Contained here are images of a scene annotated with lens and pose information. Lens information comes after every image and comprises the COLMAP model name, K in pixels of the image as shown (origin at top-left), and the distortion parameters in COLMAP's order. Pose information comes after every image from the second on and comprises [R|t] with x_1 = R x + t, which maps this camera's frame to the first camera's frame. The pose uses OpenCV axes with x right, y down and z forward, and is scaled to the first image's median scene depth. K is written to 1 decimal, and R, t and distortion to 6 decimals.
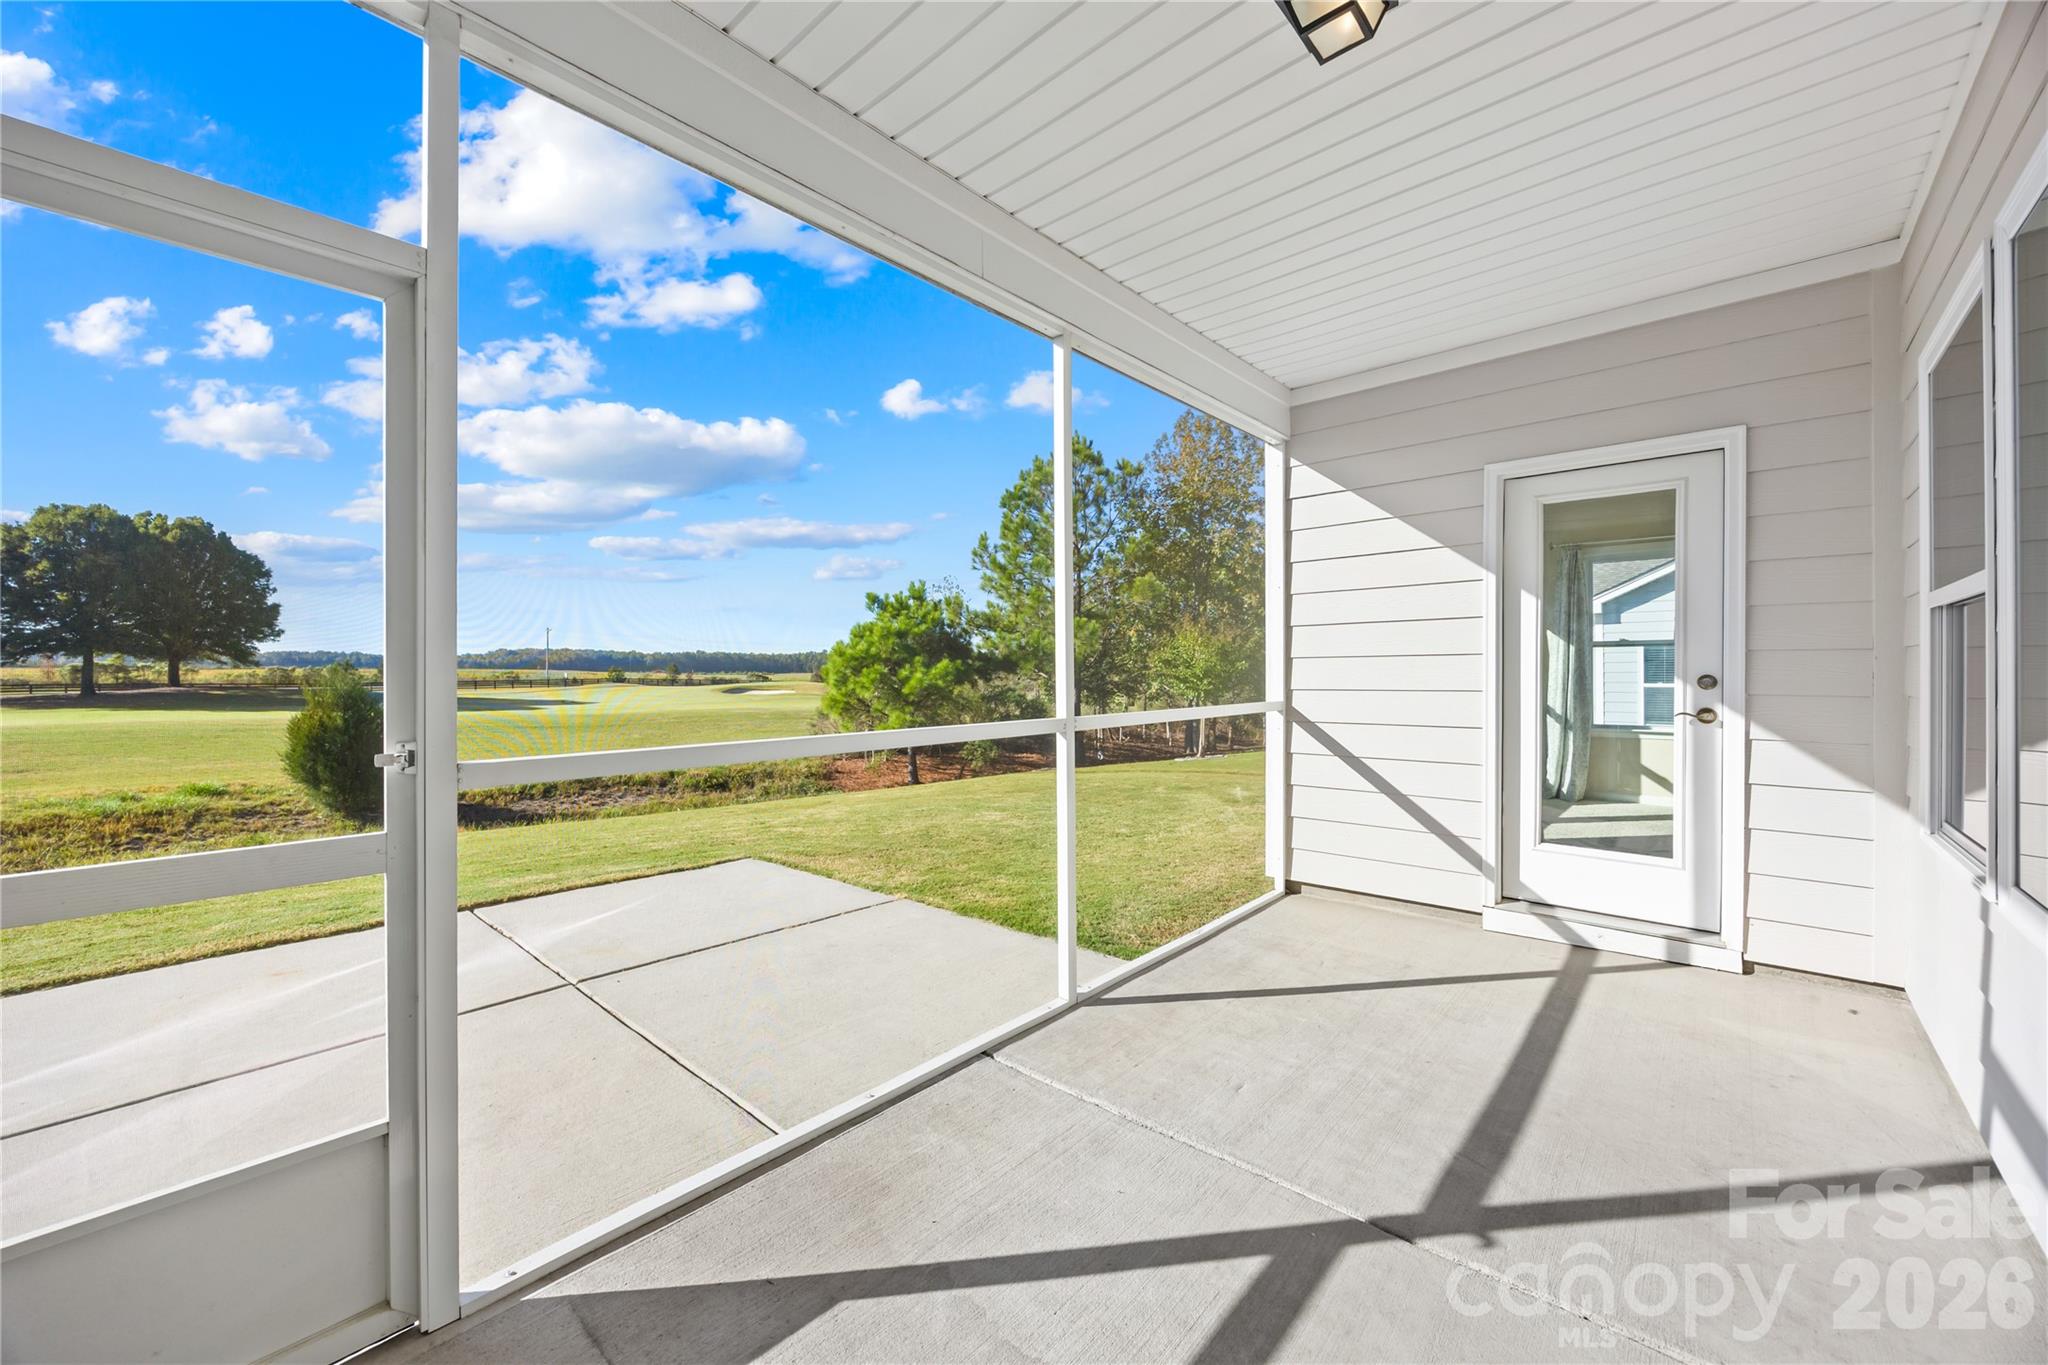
lens RADIAL K [[785.8, 0, 1030.4], [0, 785.8, 671.1], [0, 0, 1]] dist [-0.001010, 0.000050]
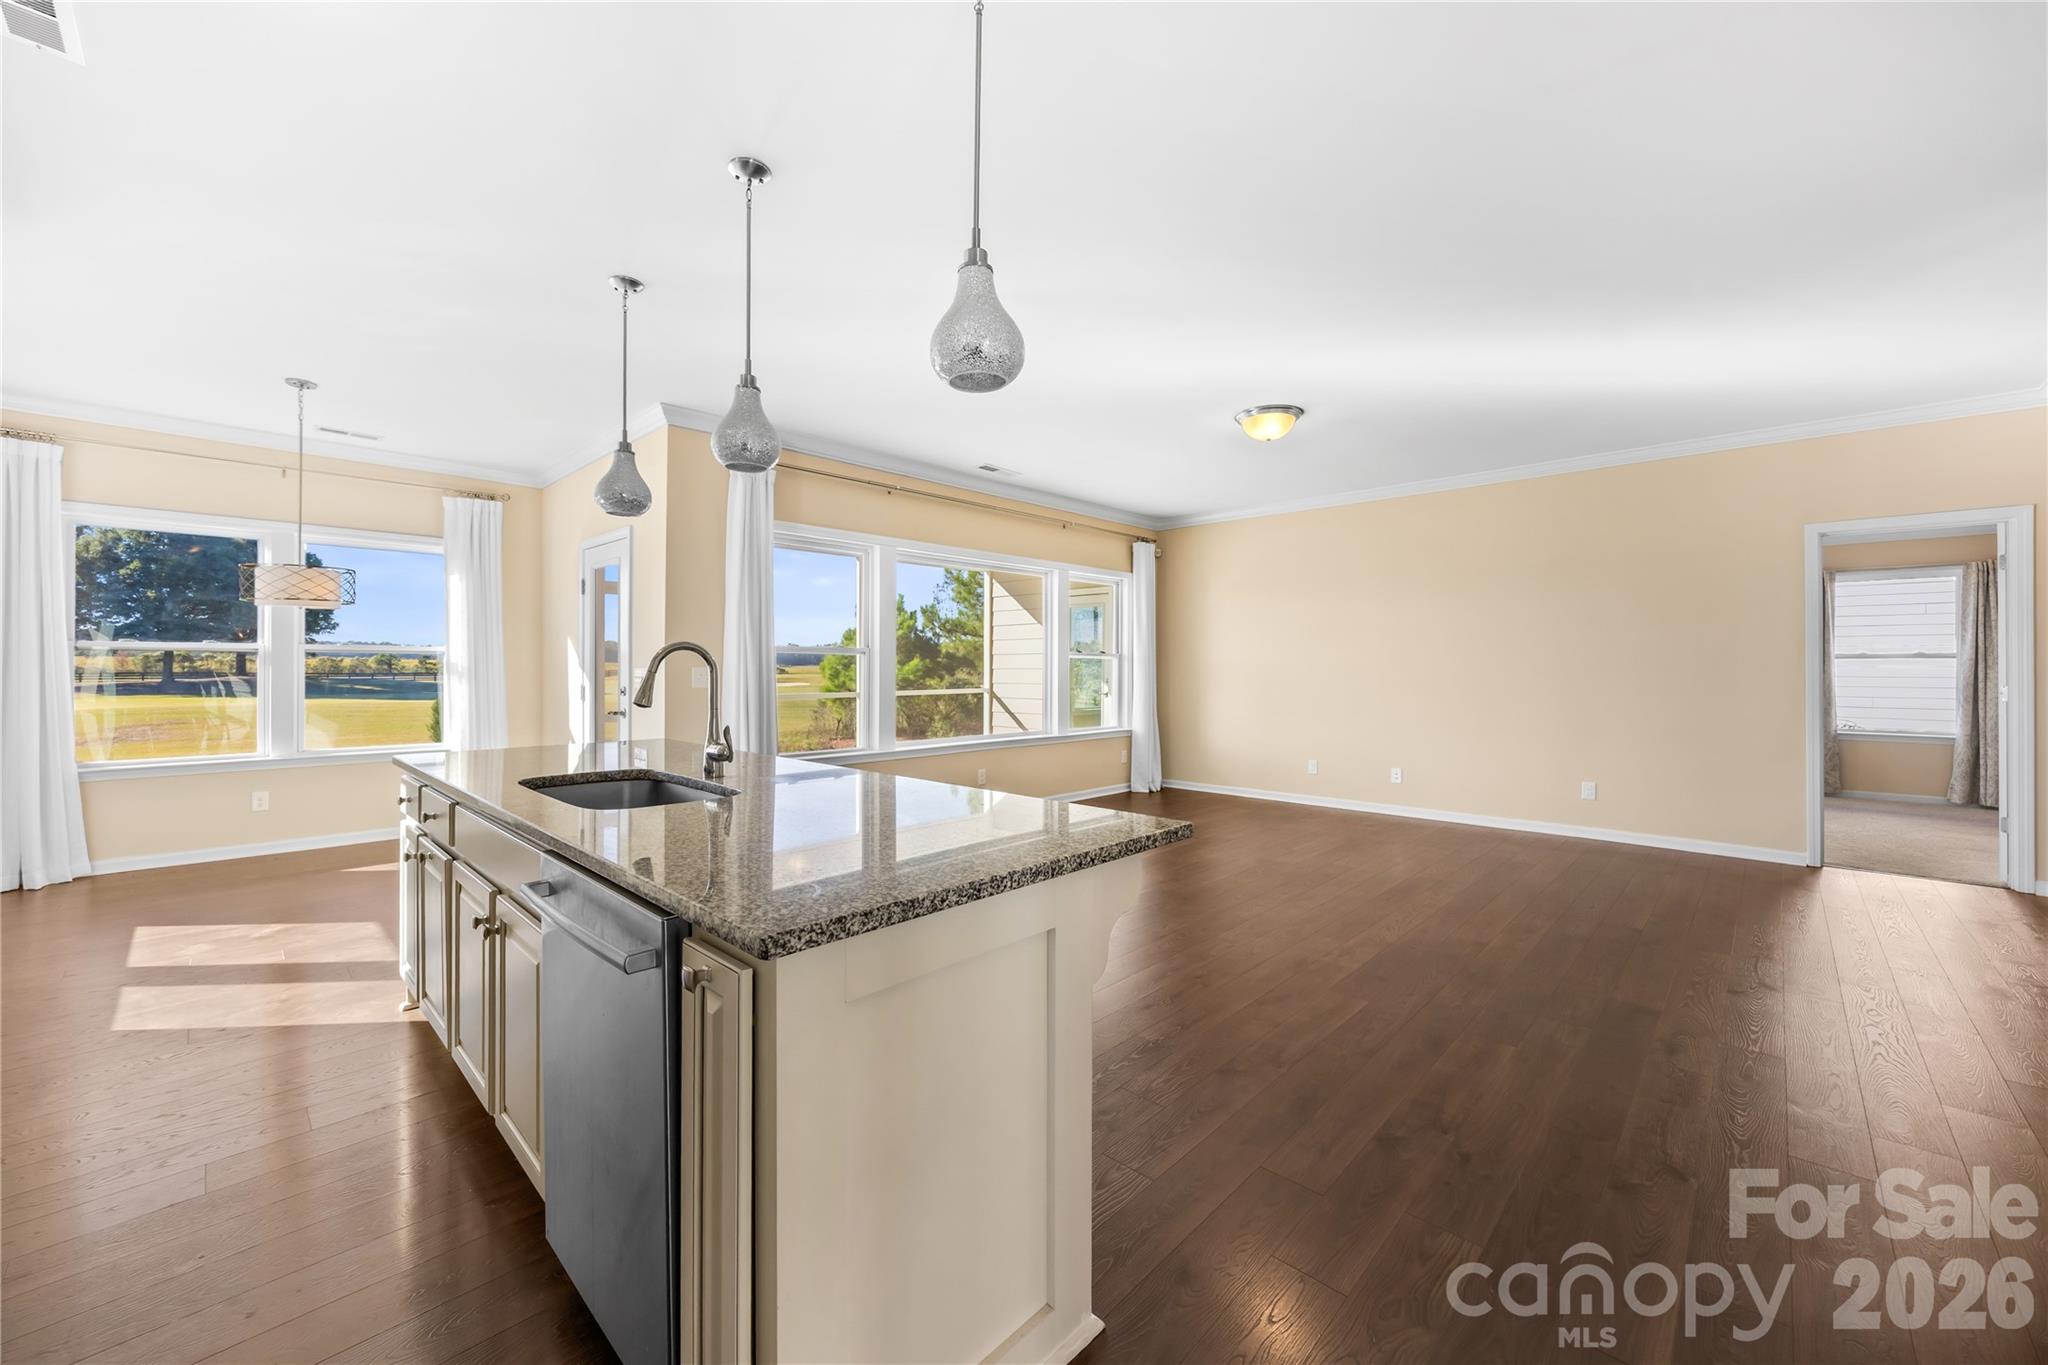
lens RADIAL K [[805.5, 0, 1022.7], [0, 805.5, 646.5], [0, 0, 1]] dist [-0.001360, 0.000162]
pose [[0.999202, 0.003089, -0.039835, 0.101708], [-0.003923, 0.999774, -0.020872, -0.006572], [0.039761, 0.021011, 0.998988, -0.256511]]
